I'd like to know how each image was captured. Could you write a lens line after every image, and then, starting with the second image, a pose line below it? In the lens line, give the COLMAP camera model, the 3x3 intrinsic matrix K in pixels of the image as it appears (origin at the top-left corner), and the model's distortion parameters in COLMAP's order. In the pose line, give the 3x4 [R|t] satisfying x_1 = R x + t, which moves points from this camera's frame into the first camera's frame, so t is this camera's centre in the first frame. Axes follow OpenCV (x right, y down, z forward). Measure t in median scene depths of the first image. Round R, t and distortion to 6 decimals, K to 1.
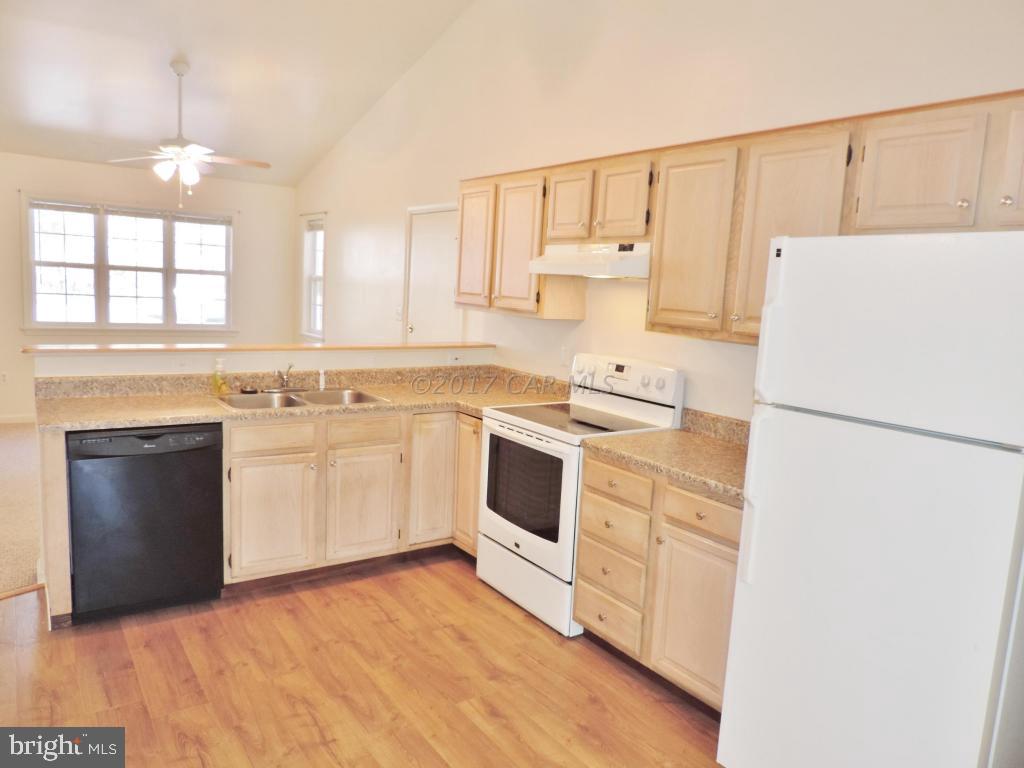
lens RADIAL K [[729.1, 0, 513.6], [0, 729.1, 385.4], [0, 0, 1]] dist [-0.017468, -0.002558]
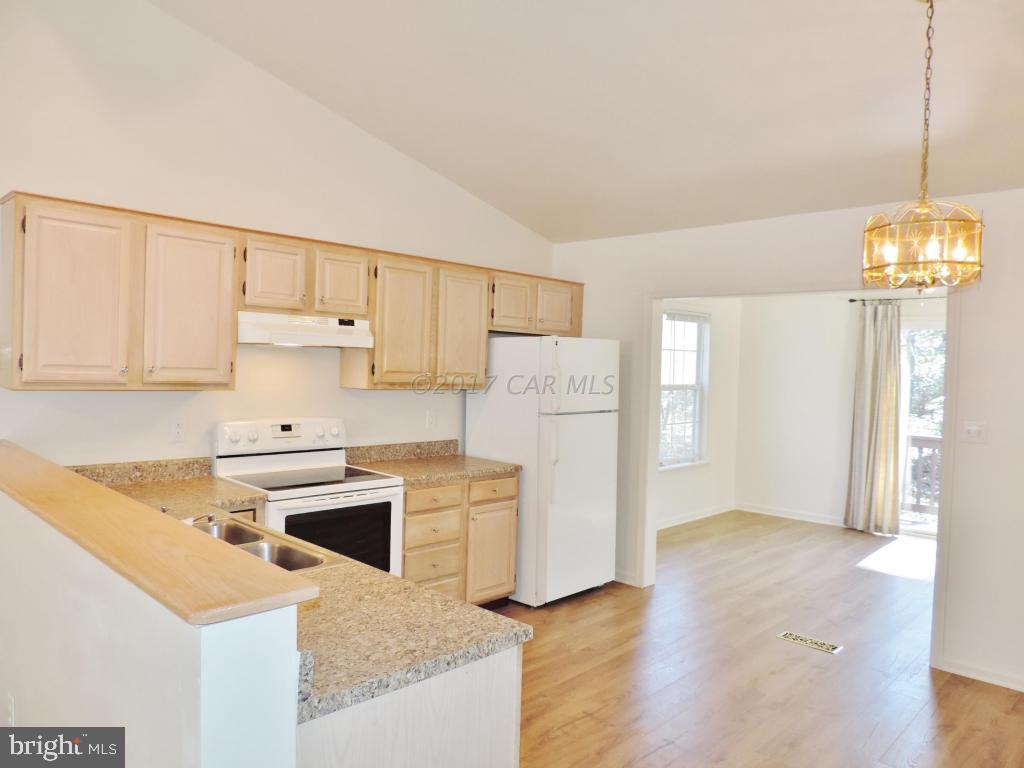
lens RADIAL K [[732.2, 0, 510.9], [0, 732.2, 386.4], [0, 0, 1]] dist [-0.016699, -0.002238]
pose [[-0.193125, -0.091359, 0.976912, -0.944065], [0.092538, 0.989522, 0.110832, -0.168049], [-0.976801, 0.111806, -0.182647, 0.838961]]
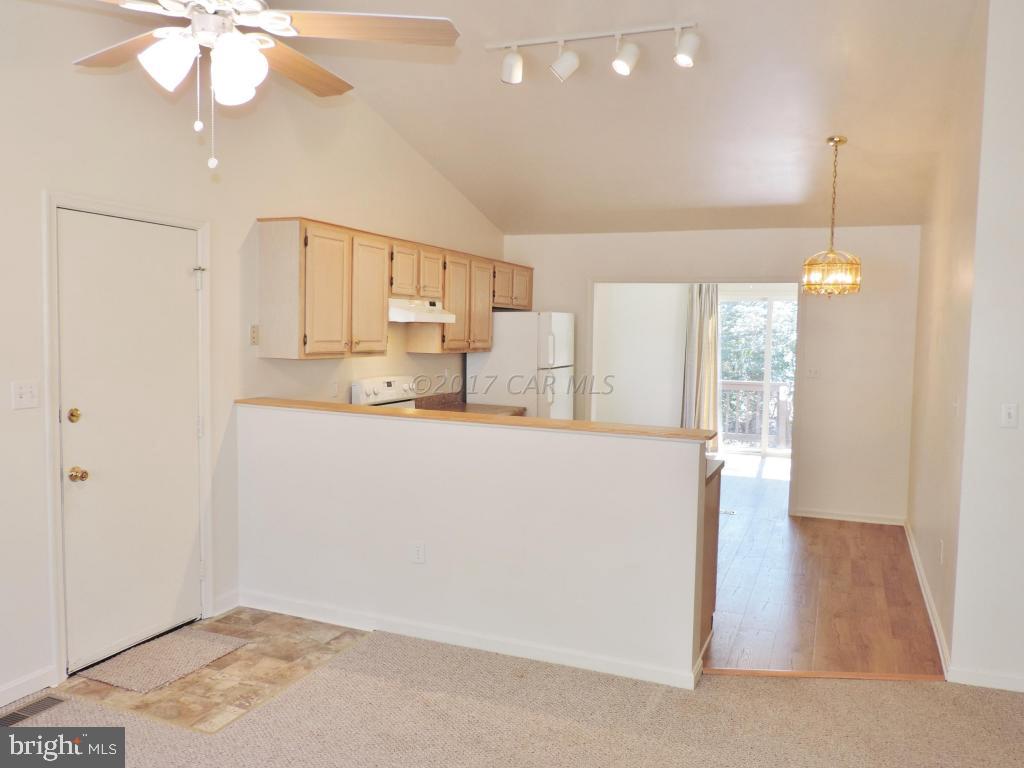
lens RADIAL K [[807.2, 0, 512.0], [0, 807.2, 384.0], [0, 0, 1]] dist [-0.022286, 0.000690]
pose [[-0.543412, -0.124908, 0.830121, -1.251495], [0.062797, 0.980049, 0.188576, -0.296167], [-0.837114, 0.154604, -0.524726, 1.575259]]
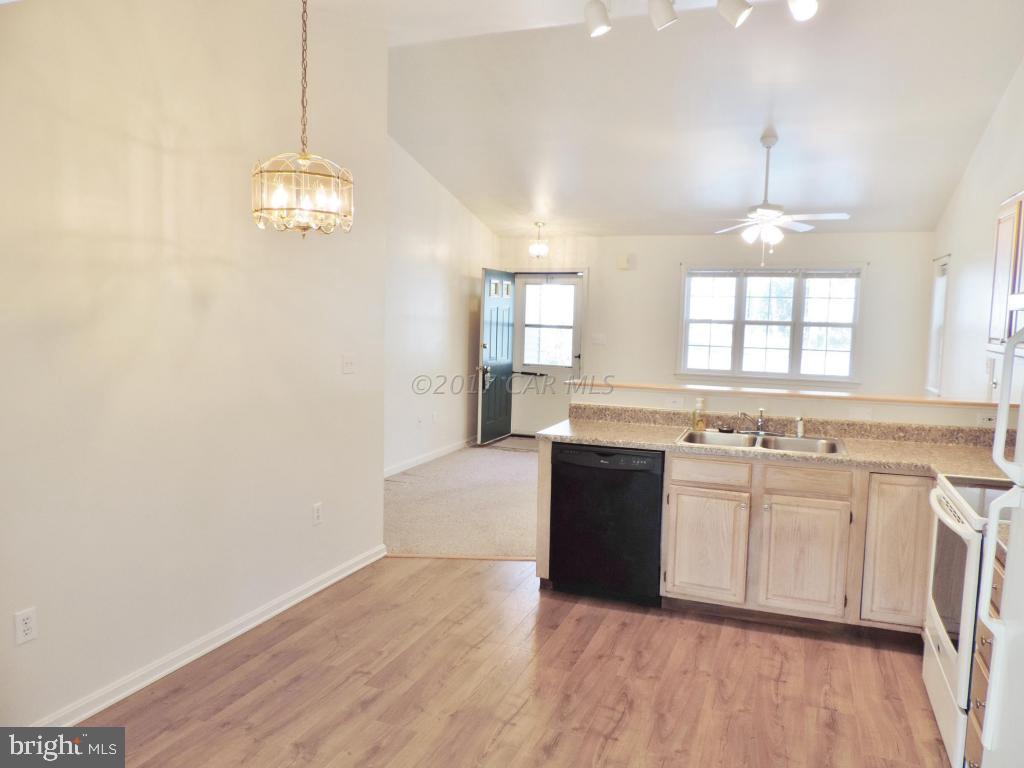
lens RADIAL K [[729.1, 0, 513.6], [0, 729.1, 385.4], [0, 0, 1]] dist [-0.017468, -0.002558]
pose [[0.559876, 0.037221, -0.827740, 0.356119], [-0.101523, 0.994545, -0.023948, -0.000808], [0.822333, 0.097443, 0.560600, 0.131146]]
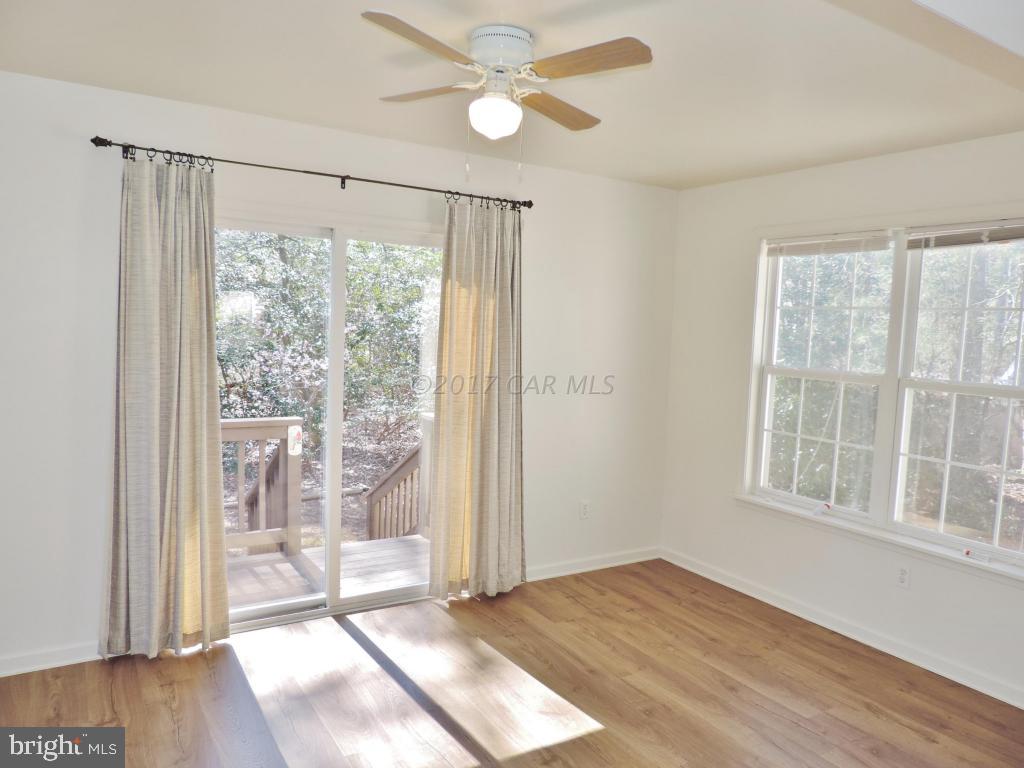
lens RADIAL K [[729.1, 0, 513.6], [0, 729.1, 385.4], [0, 0, 1]] dist [-0.017468, -0.002558]
pose [[-0.994268, -0.099605, 0.038846, 0.214067], [-0.089090, 0.972766, 0.213986, -0.050473], [-0.059102, 0.209299, -0.976064, 0.420953]]
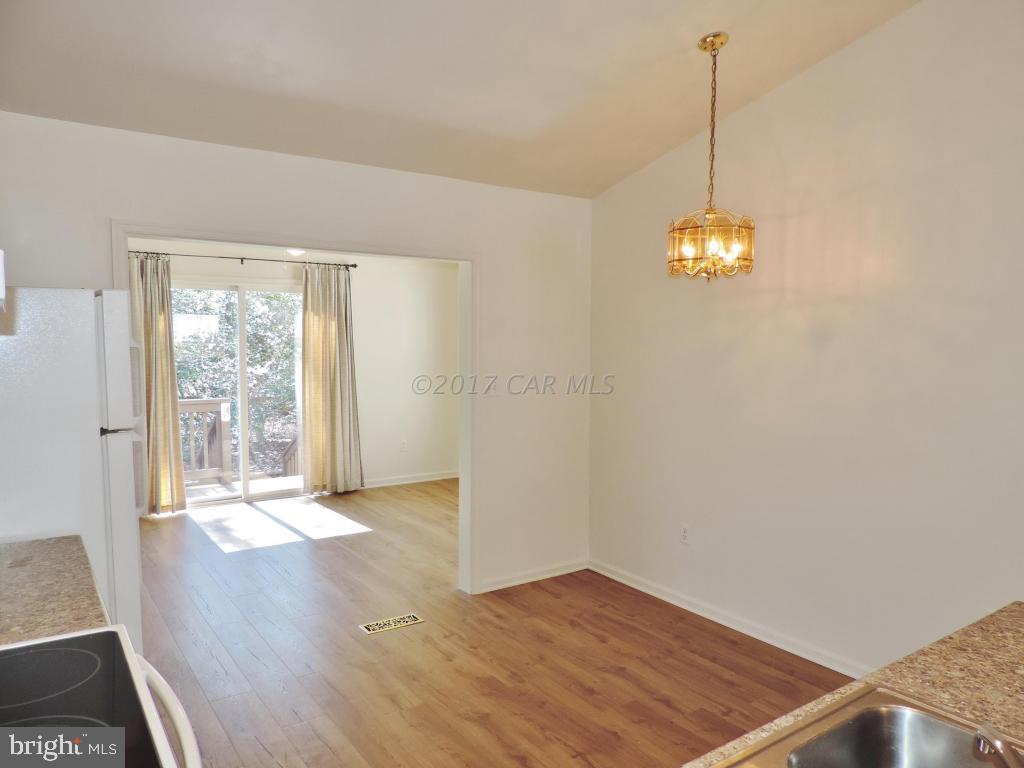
lens RADIAL K [[733.6, 0, 521.9], [0, 733.6, 388.5], [0, 0, 1]] dist [-0.040425, -0.000244]
pose [[-0.997804, -0.062961, -0.020557, -0.143802], [-0.065810, 0.977456, 0.200623, -0.178085], [0.007462, 0.201535, -0.979453, 1.202662]]
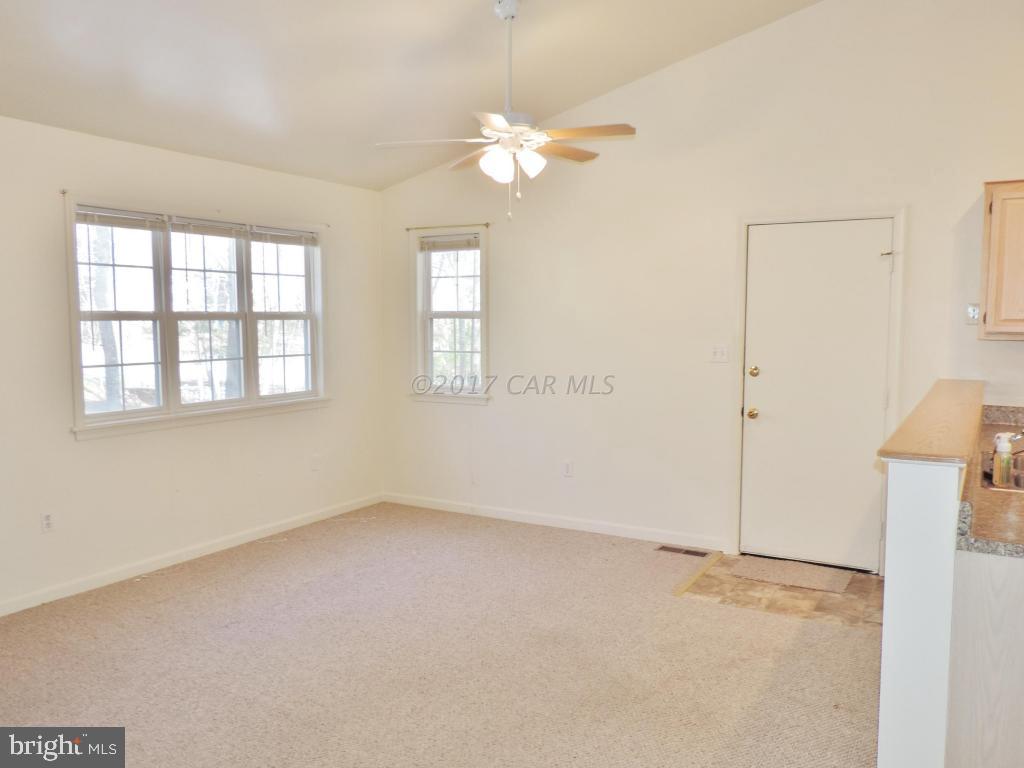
lens RADIAL K [[807.2, 0, 512.0], [0, 807.2, 384.0], [0, 0, 1]] dist [-0.022286, 0.000690]
pose [[0.906678, -0.092555, 0.411544, -1.108288], [0.108051, 0.994040, -0.014492, -0.121384], [-0.407750, 0.057607, 0.911275, 0.492573]]
